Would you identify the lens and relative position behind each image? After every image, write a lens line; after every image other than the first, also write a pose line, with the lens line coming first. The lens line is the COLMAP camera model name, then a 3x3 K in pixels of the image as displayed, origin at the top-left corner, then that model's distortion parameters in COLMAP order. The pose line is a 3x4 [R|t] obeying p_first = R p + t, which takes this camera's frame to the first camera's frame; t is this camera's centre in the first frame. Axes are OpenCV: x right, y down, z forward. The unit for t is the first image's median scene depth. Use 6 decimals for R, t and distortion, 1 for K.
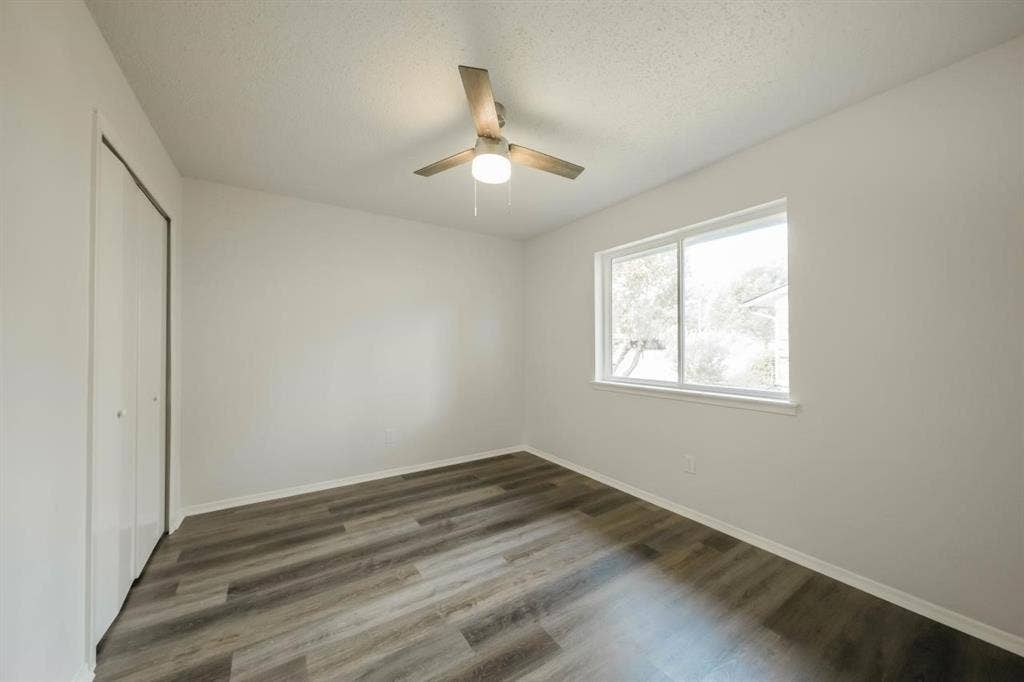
lens RADIAL K [[364.9, 0, 511.1], [0, 364.9, 342.6], [0, 0, 1]] dist [-0.002563, -0.000995]
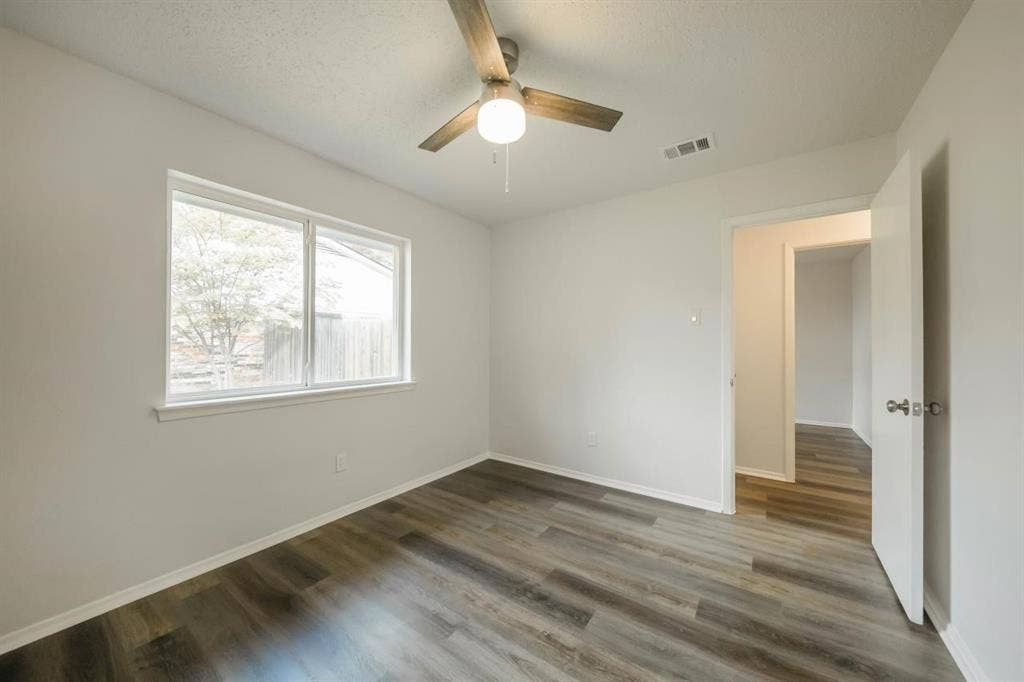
lens RADIAL K [[364.9, 0, 513.5], [0, 364.9, 339.4], [0, 0, 1]] dist [-0.002563, -0.000995]
pose [[-0.374258, 0.010301, 0.927267, -0.600654], [-0.010241, 0.999831, -0.015241, 0.012311], [-0.927268, -0.015201, -0.374090, 0.942525]]
